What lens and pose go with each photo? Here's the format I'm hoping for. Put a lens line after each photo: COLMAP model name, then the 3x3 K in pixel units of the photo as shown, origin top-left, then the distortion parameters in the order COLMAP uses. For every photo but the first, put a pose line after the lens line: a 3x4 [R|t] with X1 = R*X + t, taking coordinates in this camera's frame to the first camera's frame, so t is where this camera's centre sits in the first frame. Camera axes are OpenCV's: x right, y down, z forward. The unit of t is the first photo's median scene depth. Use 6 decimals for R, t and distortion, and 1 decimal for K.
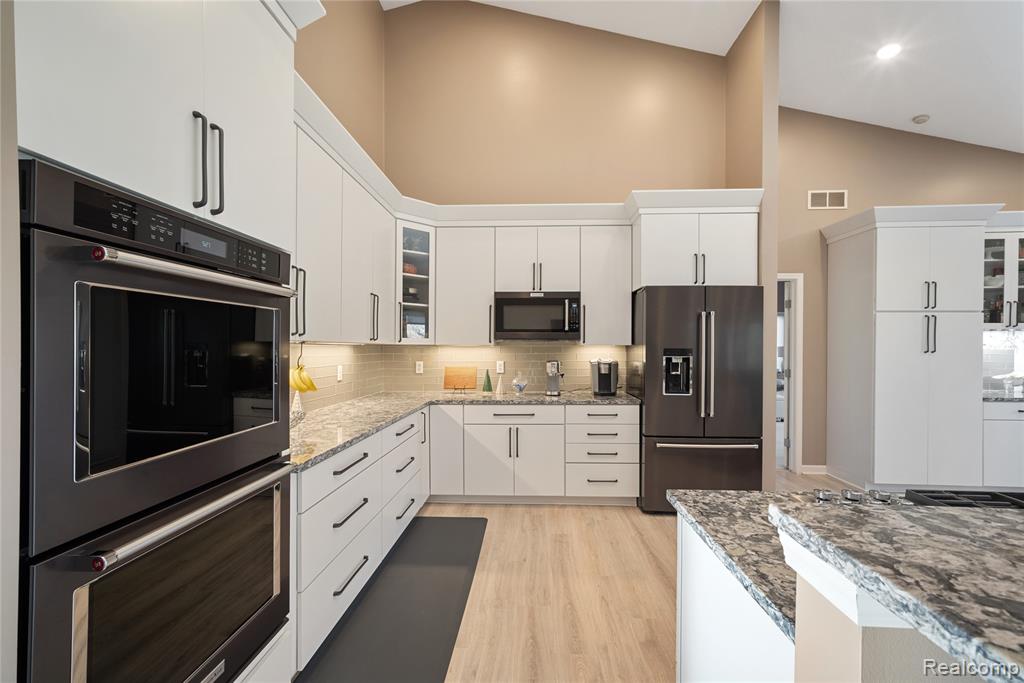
lens RADIAL K [[422.6, 0, 513.1], [0, 422.6, 344.2], [0, 0, 1]] dist [0.000056, 0.000104]
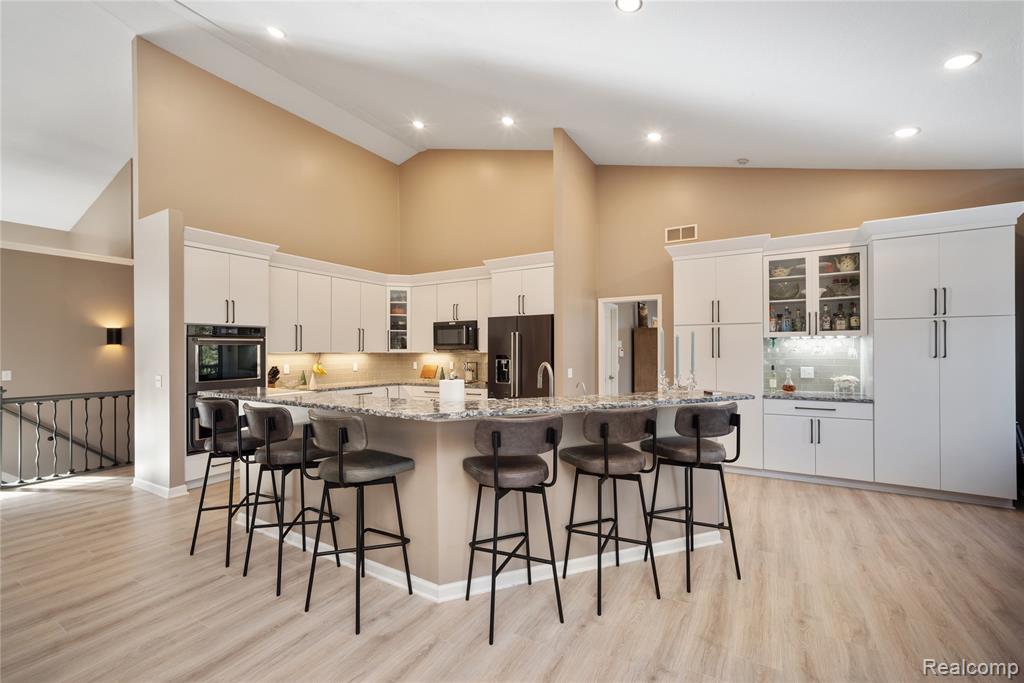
lens RADIAL K [[422.6, 0, 512.4], [0, 422.6, 347.5], [0, 0, 1]] dist [0.000056, 0.000104]
pose [[0.884621, -0.008714, -0.466230, 1.041799], [0.010972, 0.999938, 0.002129, -0.019712], [0.466182, -0.006998, 0.884661, -0.386650]]
